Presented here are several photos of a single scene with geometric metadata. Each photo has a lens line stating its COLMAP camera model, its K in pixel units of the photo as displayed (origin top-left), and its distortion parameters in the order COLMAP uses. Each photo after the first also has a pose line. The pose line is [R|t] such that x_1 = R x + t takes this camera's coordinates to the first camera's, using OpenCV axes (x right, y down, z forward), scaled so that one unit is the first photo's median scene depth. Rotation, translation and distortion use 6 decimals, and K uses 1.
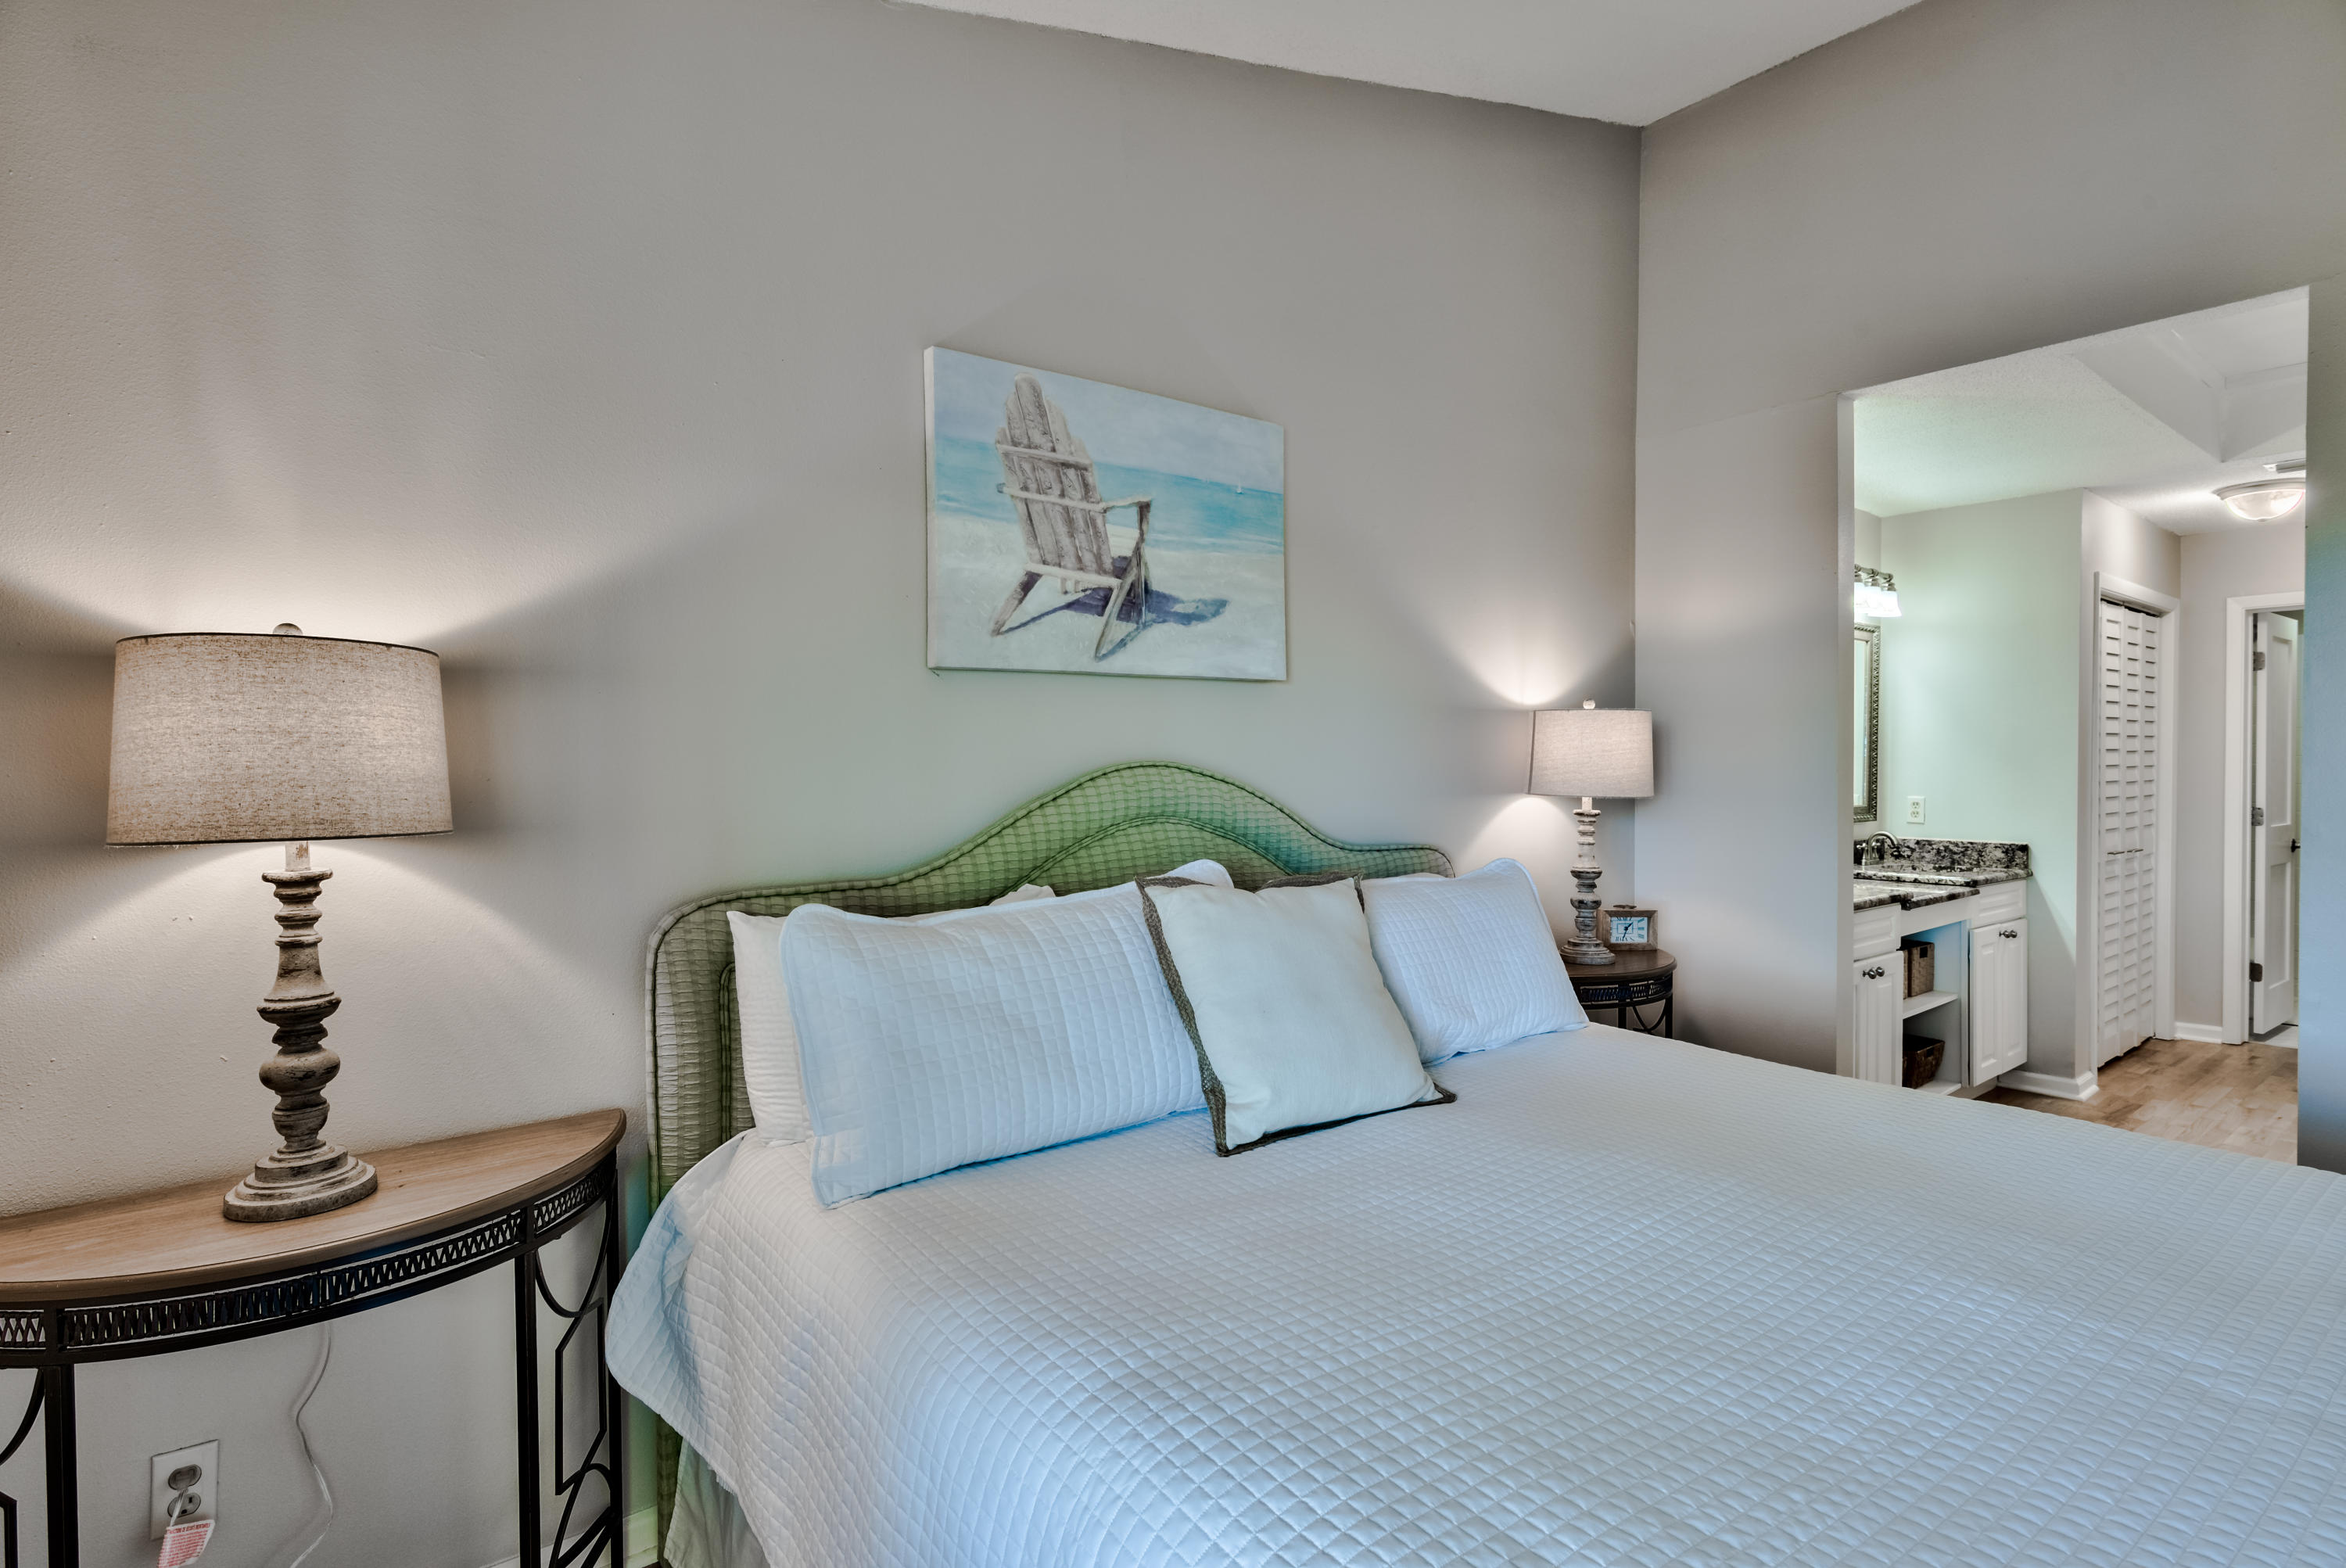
lens RADIAL K [[1145.1, 0, 1173.2], [0, 1145.1, 786.5], [0, 0, 1]] dist [-0.001724, 0.000527]
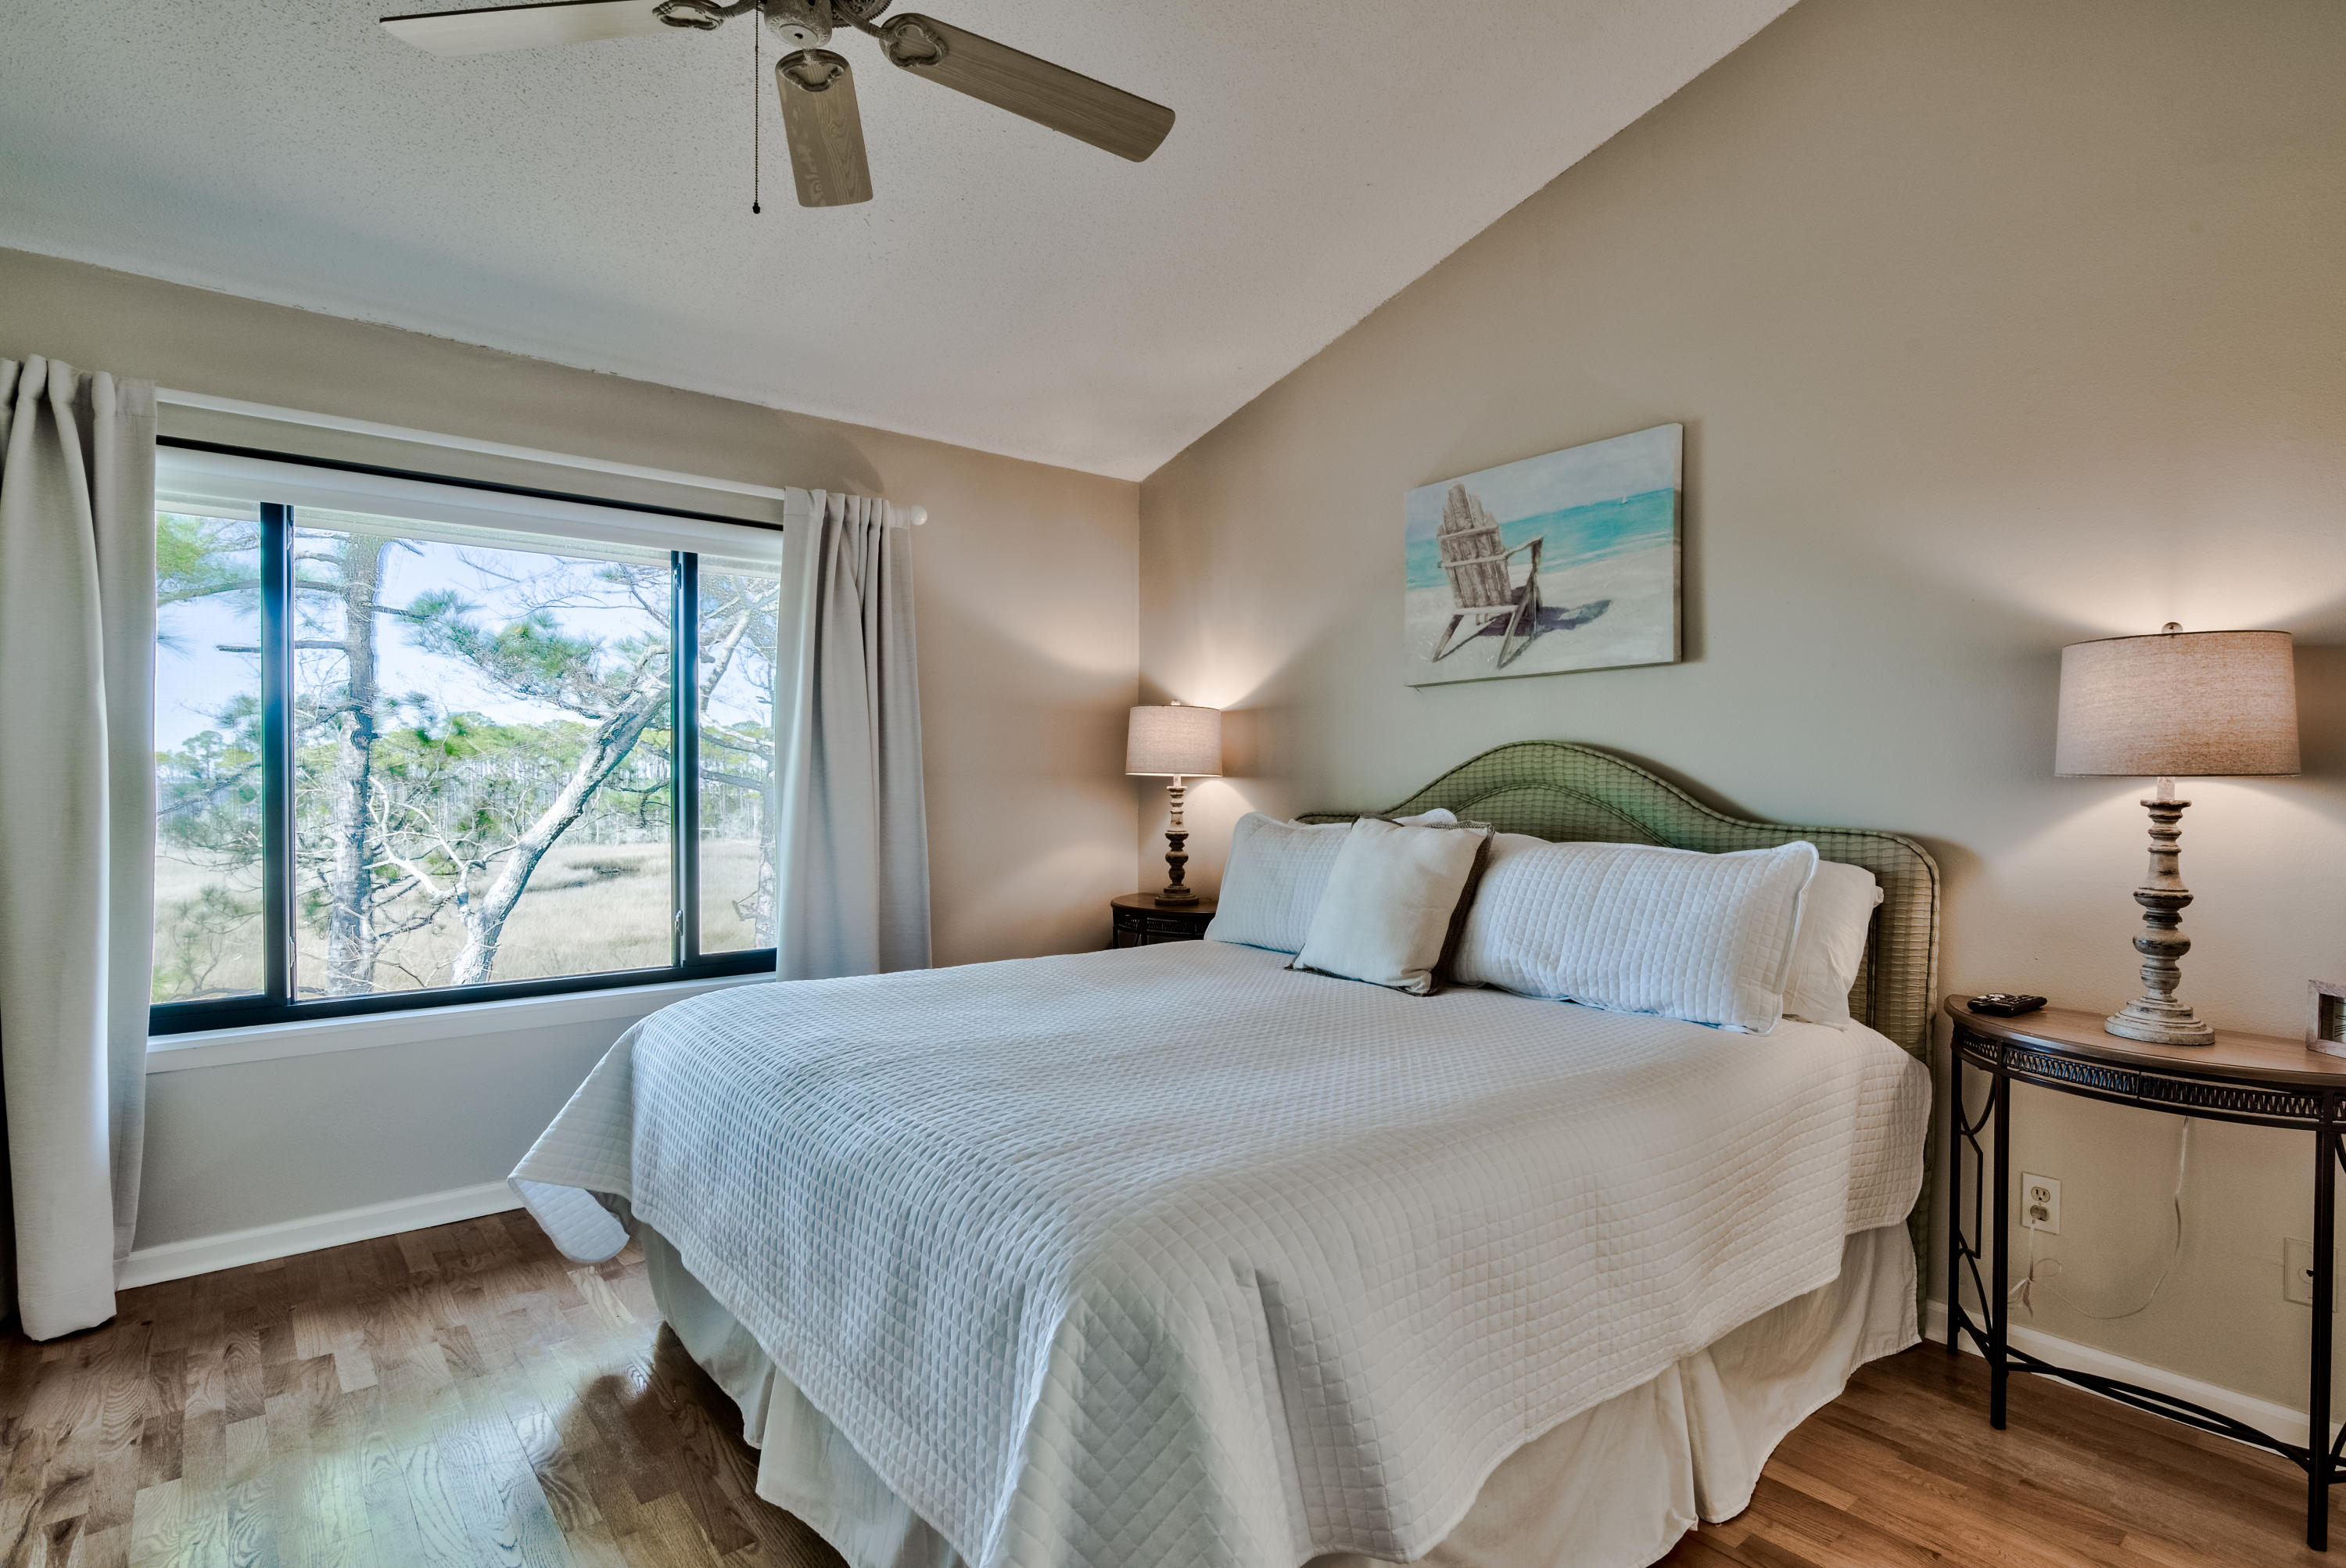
lens RADIAL K [[1145.1, 0, 1176.0], [0, 1145.1, 779.7], [0, 0, 1]] dist [-0.001724, 0.000527]
pose [[0.018864, 0.011838, -0.999752, 1.173960], [-0.019469, 0.999745, 0.011471, 0.013968], [0.999632, 0.019248, 0.019089, 0.530192]]
